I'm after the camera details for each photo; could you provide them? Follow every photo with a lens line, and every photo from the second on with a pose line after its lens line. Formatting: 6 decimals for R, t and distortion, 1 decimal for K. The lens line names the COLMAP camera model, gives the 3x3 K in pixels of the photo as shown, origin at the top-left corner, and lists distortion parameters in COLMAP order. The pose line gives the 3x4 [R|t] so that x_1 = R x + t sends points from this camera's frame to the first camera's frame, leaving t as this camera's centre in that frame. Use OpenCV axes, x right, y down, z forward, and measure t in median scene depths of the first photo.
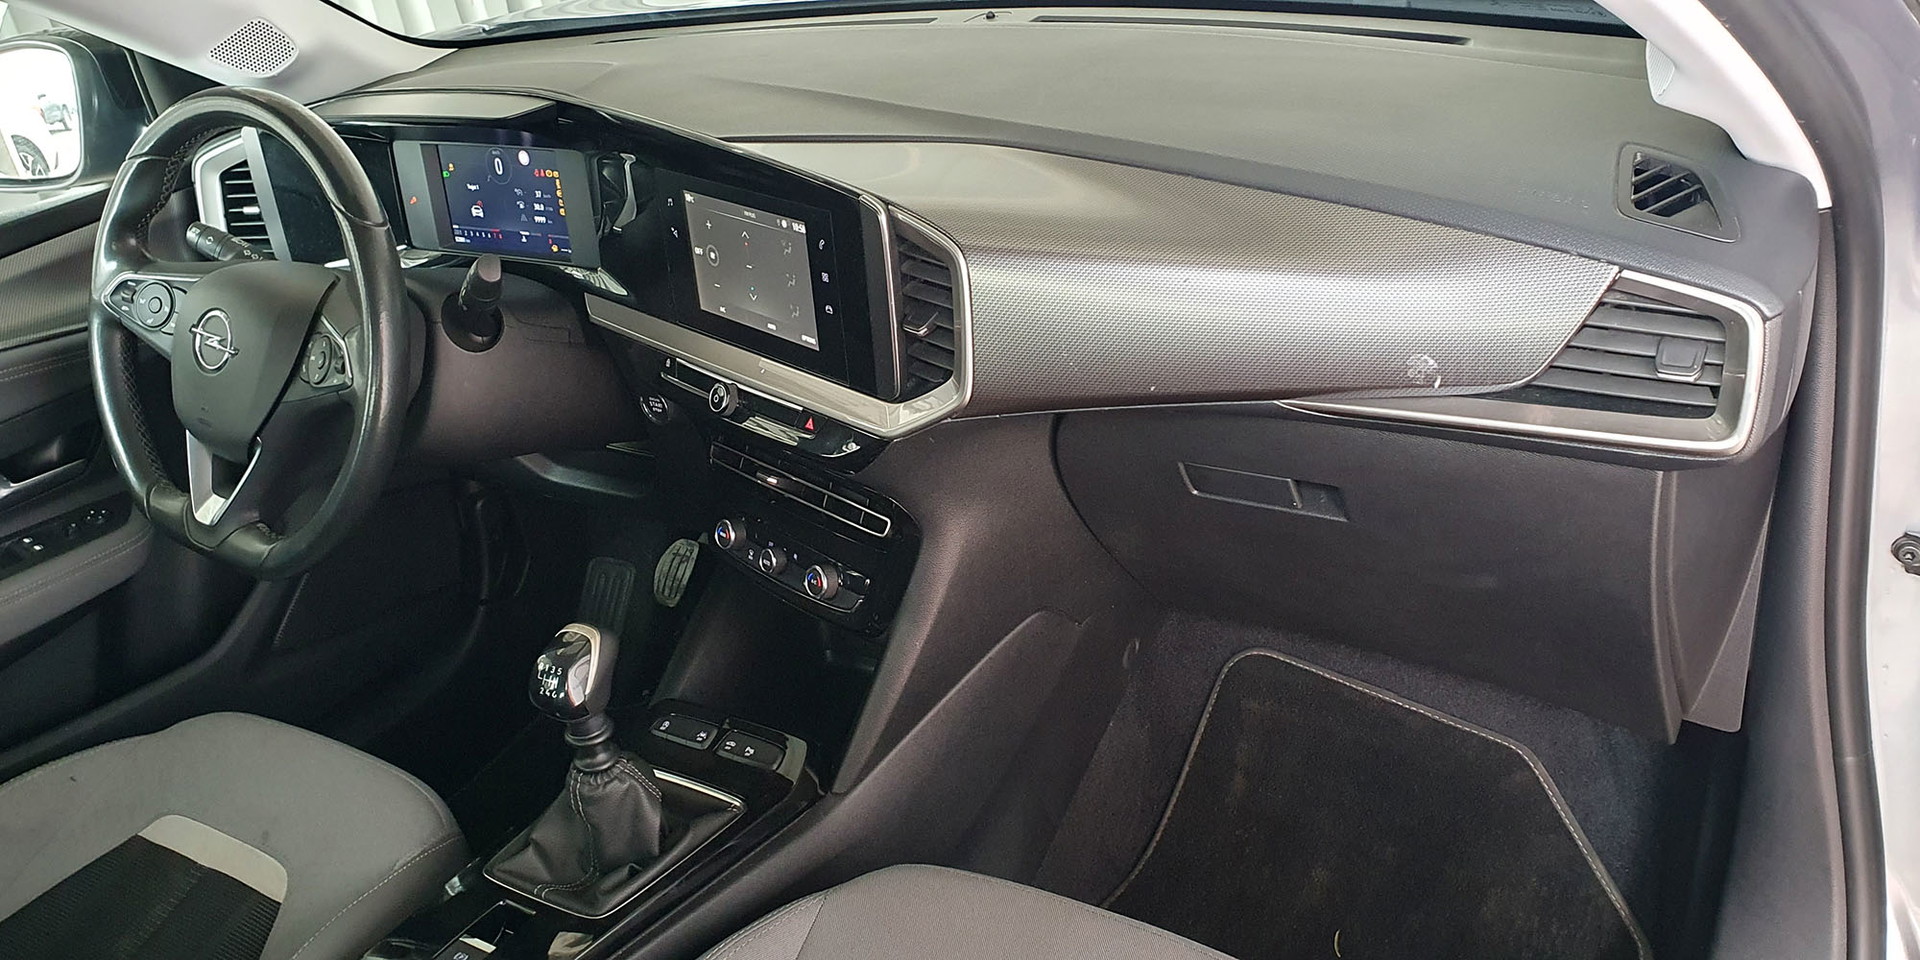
lens RADIAL K [[1704.0, 0, 961.0], [0, 1704.0, 476.6], [0, 0, 1]] dist [-0.004823, -0.009449]
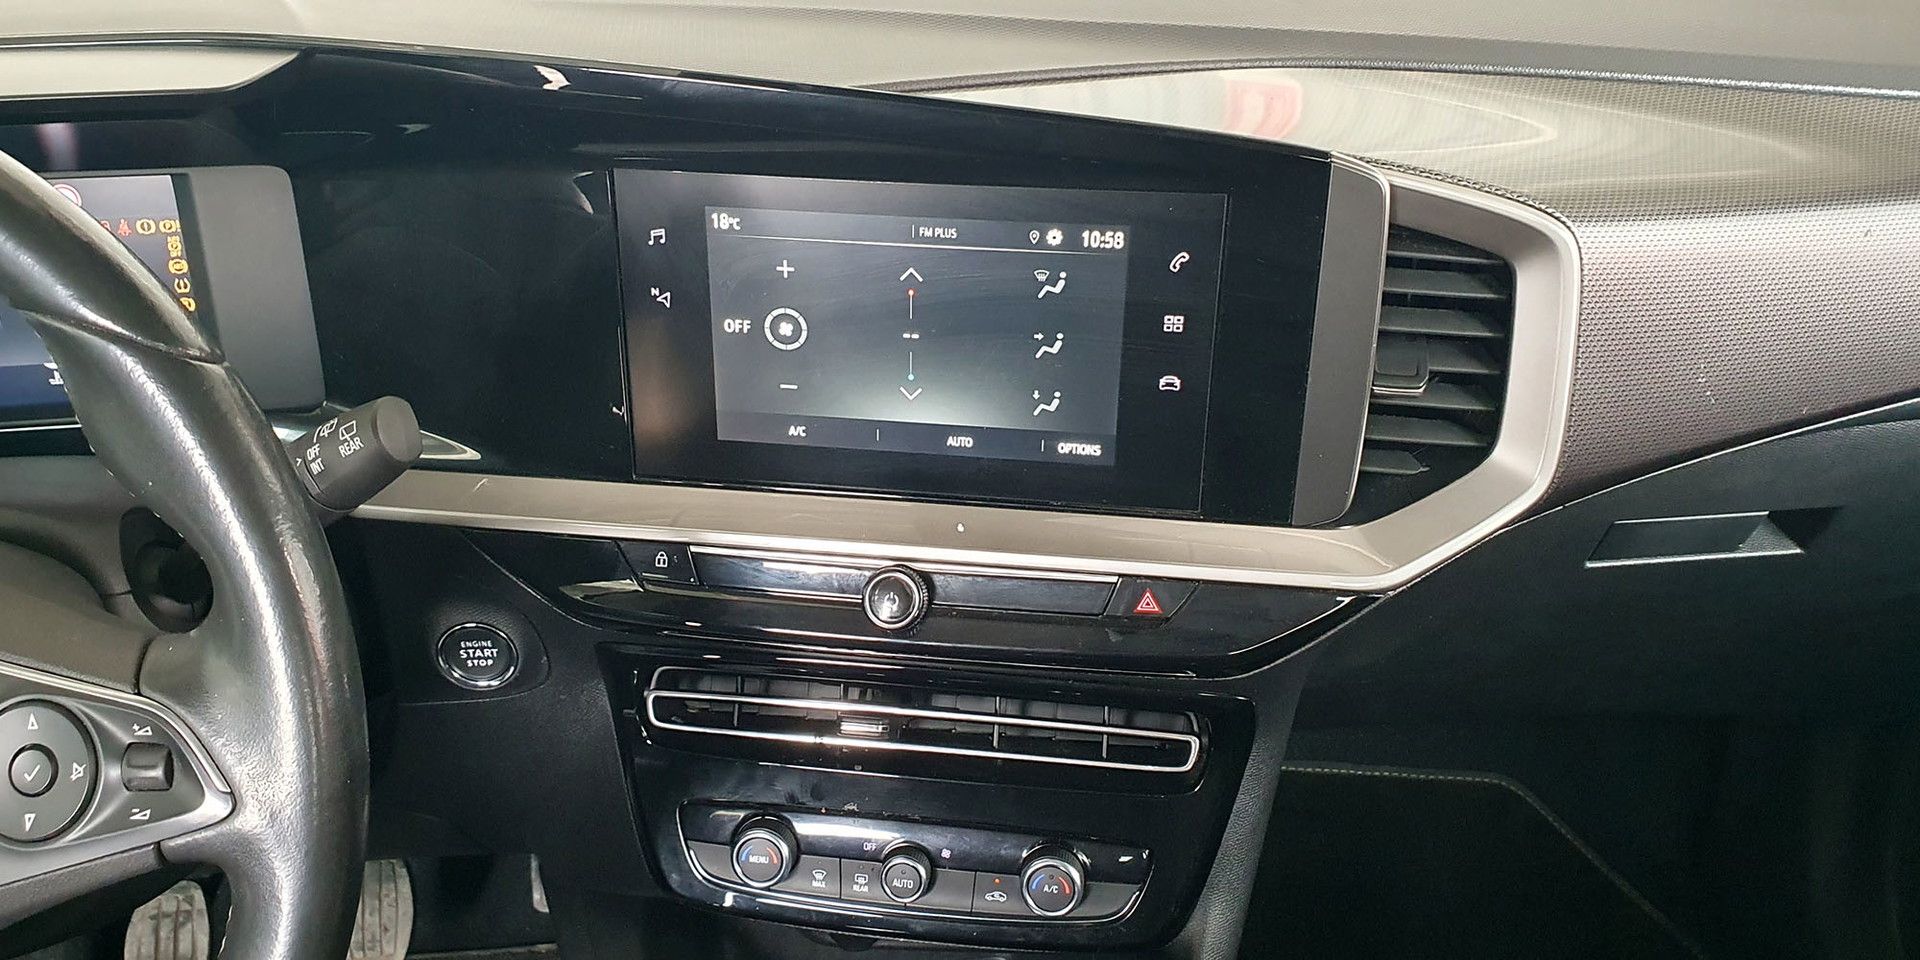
lens RADIAL K [[1704.0, 0, 961.0], [0, 1704.0, 476.6], [0, 0, 1]] dist [-0.004823, -0.009449]
pose [[0.756952, -0.187241, 0.626070, -0.371881], [0.204305, 0.977852, 0.045434, -0.085967], [-0.620712, 0.093518, 0.778442, 0.501536]]
